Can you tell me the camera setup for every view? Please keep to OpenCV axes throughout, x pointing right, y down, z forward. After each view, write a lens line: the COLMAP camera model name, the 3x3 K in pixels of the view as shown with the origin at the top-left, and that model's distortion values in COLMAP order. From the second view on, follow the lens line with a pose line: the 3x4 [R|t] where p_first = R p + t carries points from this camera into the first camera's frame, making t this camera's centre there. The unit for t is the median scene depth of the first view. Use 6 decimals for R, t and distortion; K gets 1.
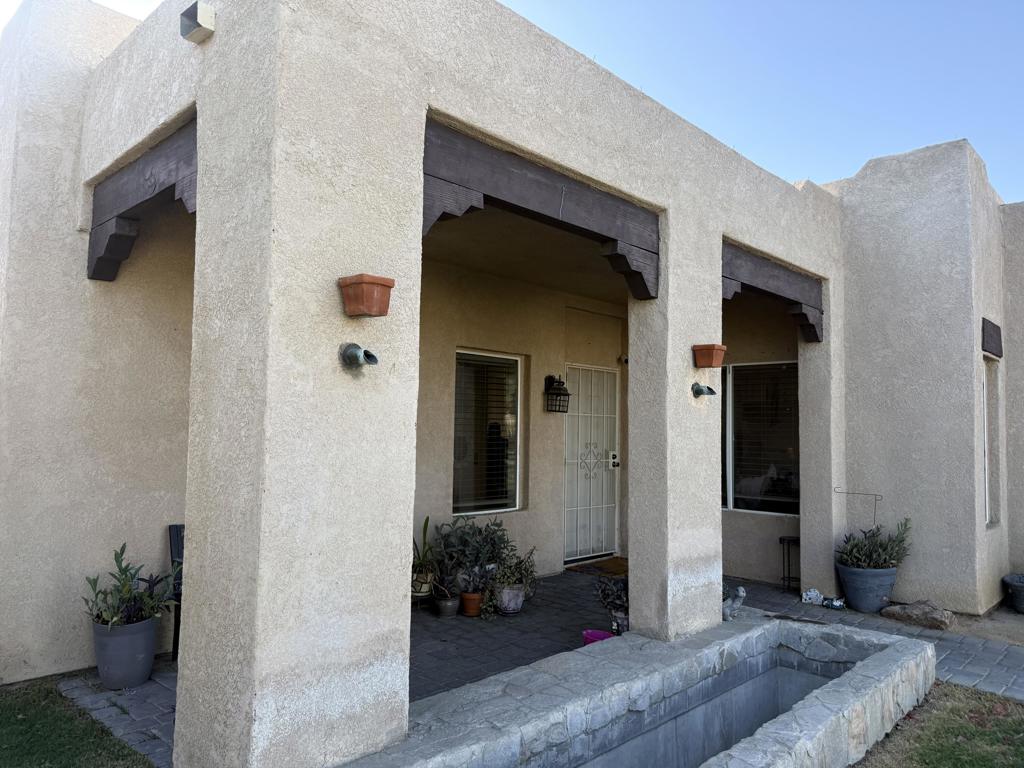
lens RADIAL K [[726.9, 0, 509.5], [0, 726.9, 386.7], [0, 0, 1]] dist [0.065602, -0.101590]
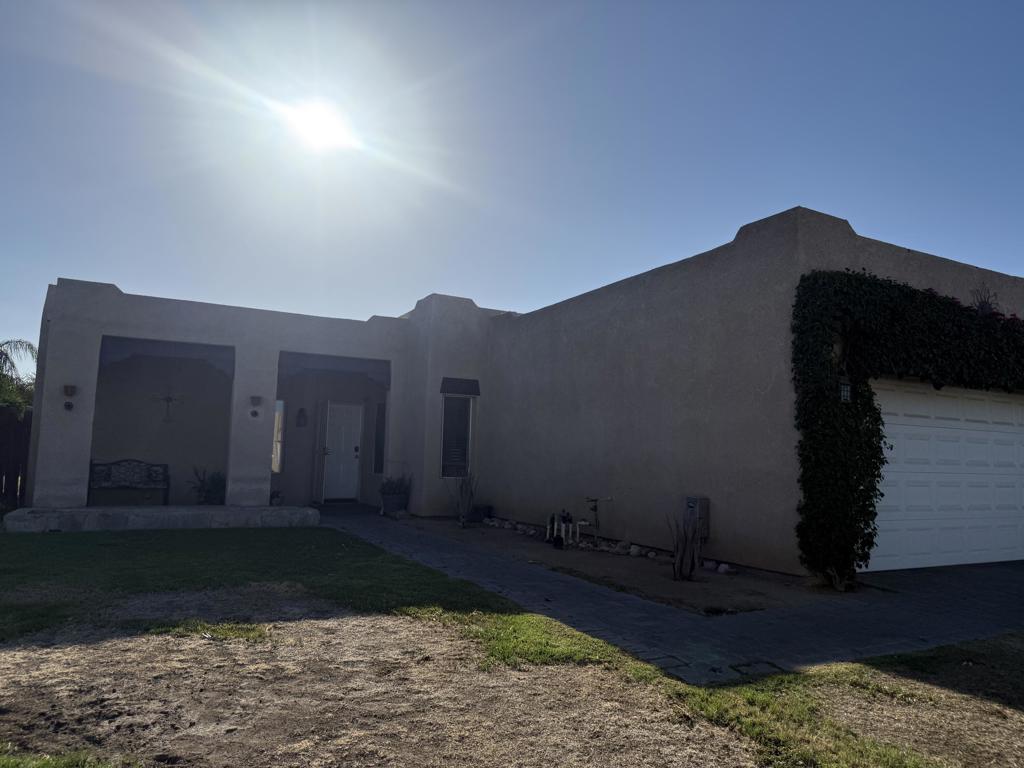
lens RADIAL K [[726.9, 0, 509.5], [0, 726.9, 386.7], [0, 0, 1]] dist [0.065602, -0.101590]
pose [[0.951508, -0.023947, -0.306691, 1.960586], [0.010374, 0.998896, -0.045811, 0.037670], [0.307450, 0.040408, 0.950706, -1.217986]]
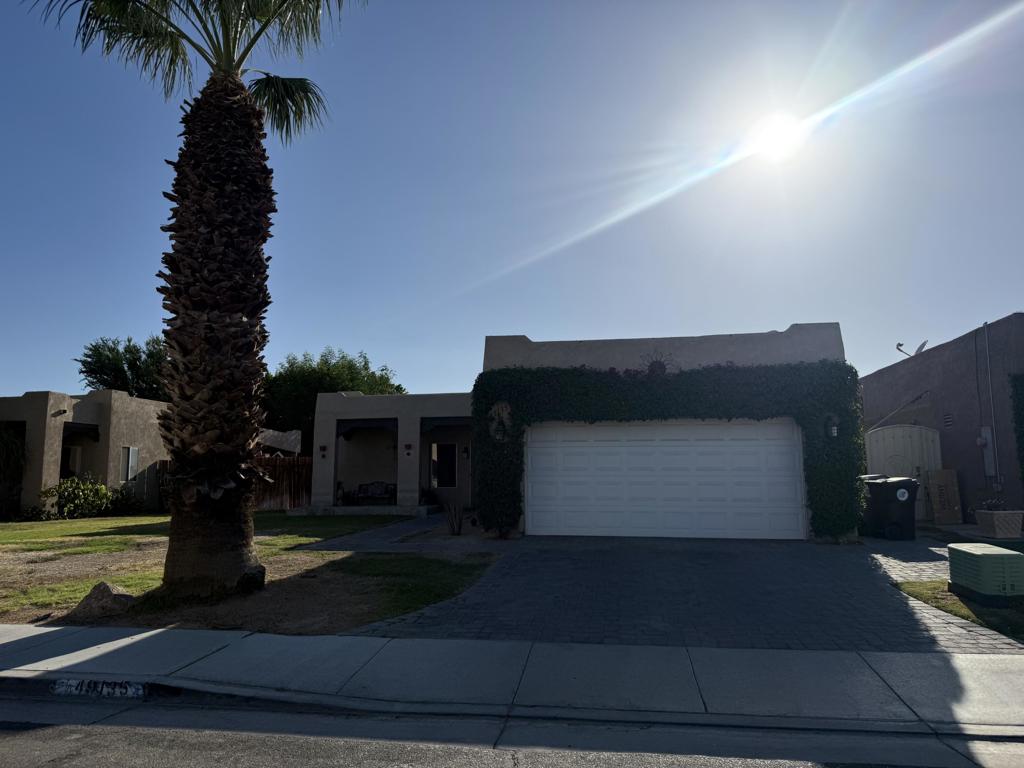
lens RADIAL K [[717.1, 0, 512.0], [0, 717.1, 384.0], [0, 0, 1]] dist [0.138044, -0.242531]
pose [[0.569616, -0.124566, -0.812416, 4.501545], [0.066511, 0.992193, -0.105497, 0.091844], [0.819215, 0.006058, 0.573454, -1.111615]]
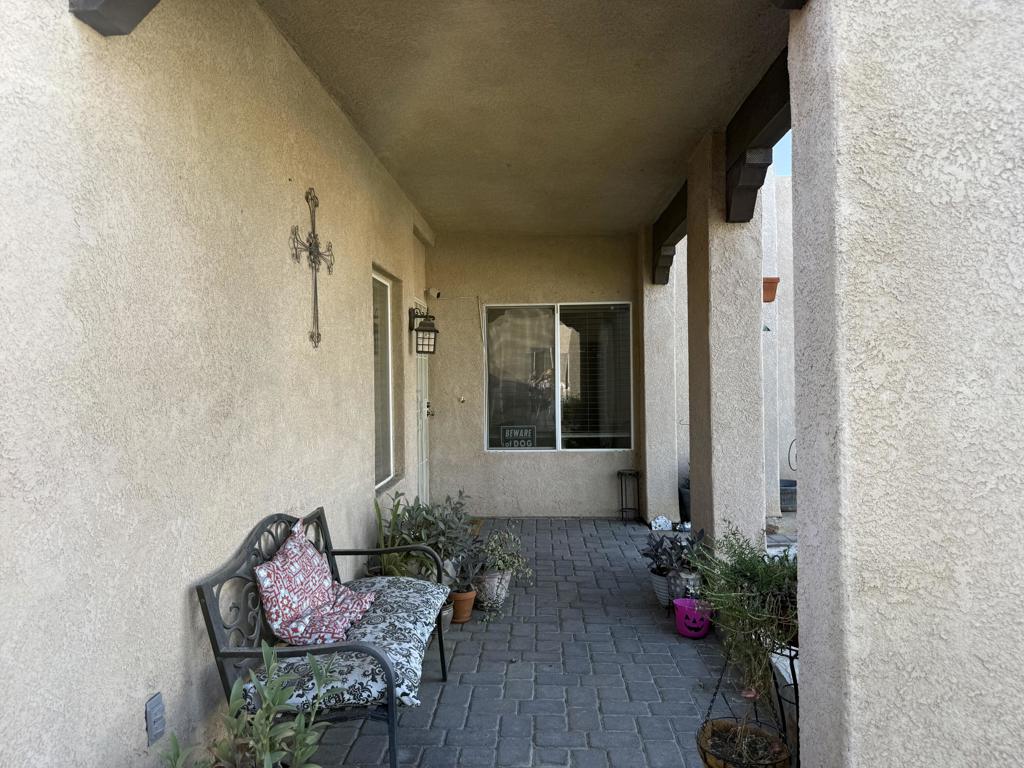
lens RADIAL K [[715.9, 0, 513.3], [0, 715.9, 376.1], [0, 0, 1]] dist [0.114121, -0.192494]
pose [[0.761272, -0.027235, 0.647860, -0.606640], [-0.013736, 0.998216, 0.058104, 0.020058], [-0.648287, -0.053132, 0.759540, 0.504832]]
